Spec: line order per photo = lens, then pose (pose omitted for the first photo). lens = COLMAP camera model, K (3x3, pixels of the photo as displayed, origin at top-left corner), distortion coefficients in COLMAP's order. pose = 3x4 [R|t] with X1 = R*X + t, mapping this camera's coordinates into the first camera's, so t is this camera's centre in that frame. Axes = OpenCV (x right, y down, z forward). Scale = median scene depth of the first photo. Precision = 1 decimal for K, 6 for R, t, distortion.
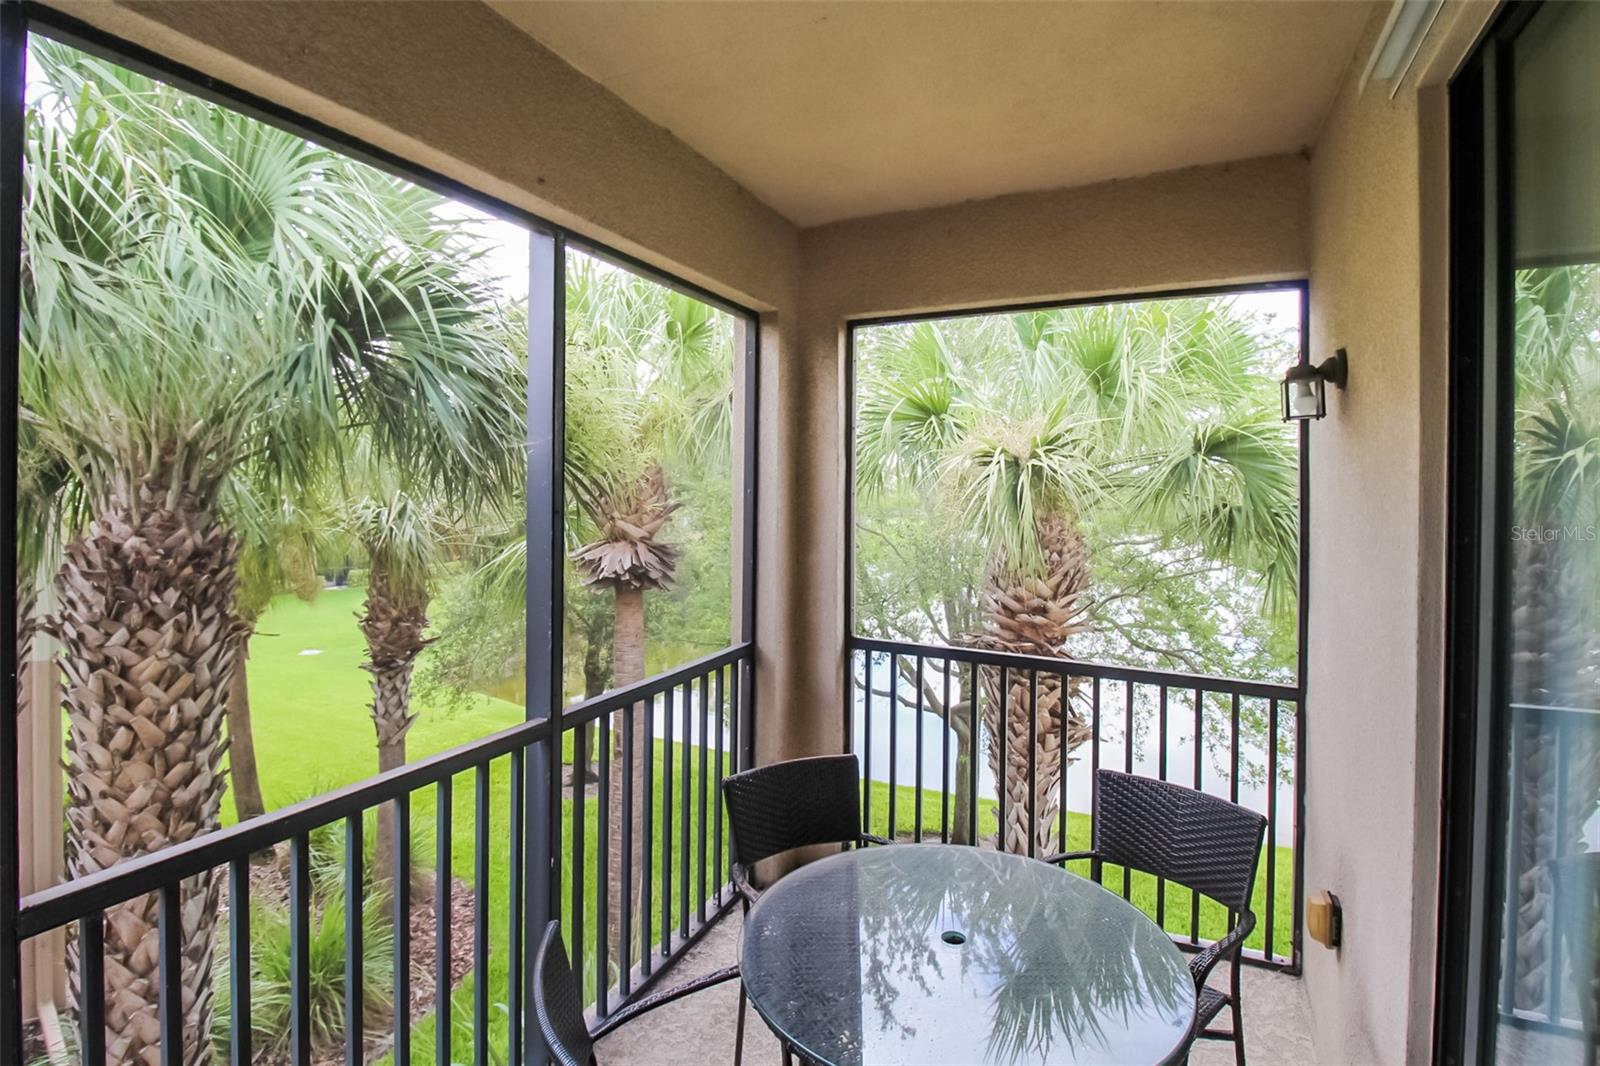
lens RADIAL K [[808.3, 0, 789.1], [0, 808.3, 485.8], [0, 0, 1]] dist [-0.001428, -0.014148]
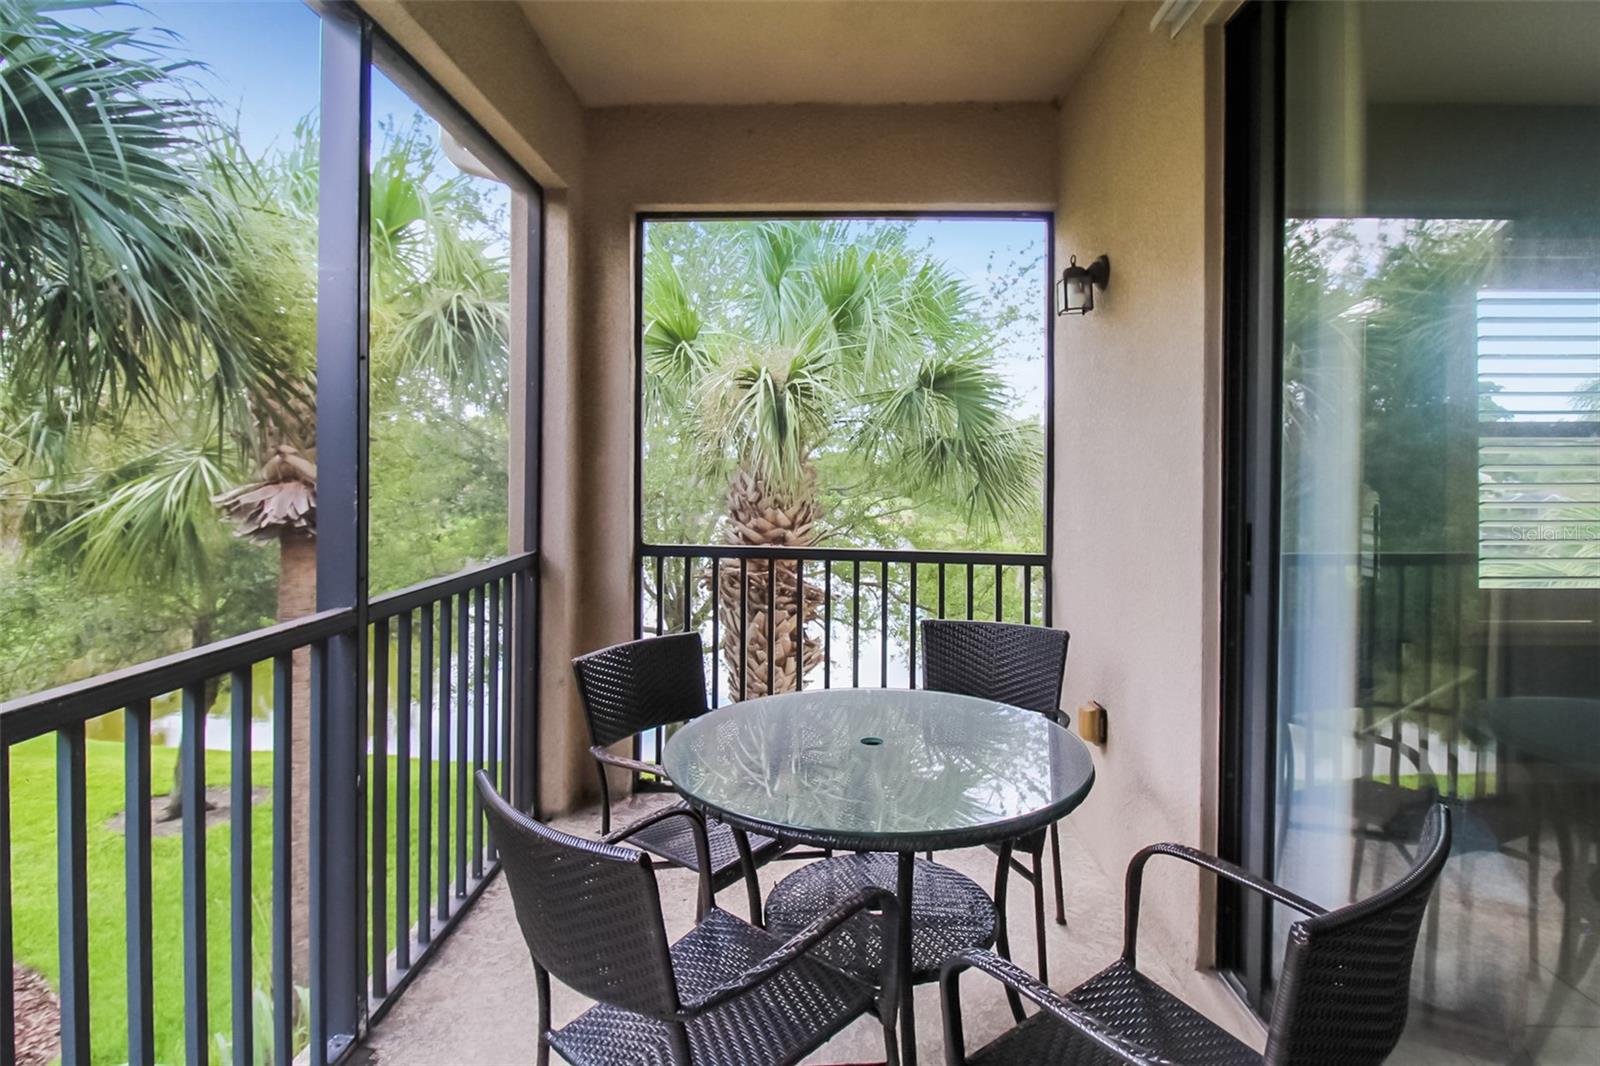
lens RADIAL K [[837.8, 0, 820.1], [0, 837.8, 465.0], [0, 0, 1]] dist [0.002646, -0.023718]
pose [[0.906069, 0.003339, 0.423117, -0.141807], [-0.003503, 0.999994, -0.000391, 0.088531], [-0.423116, -0.001127, 0.906075, 0.016349]]
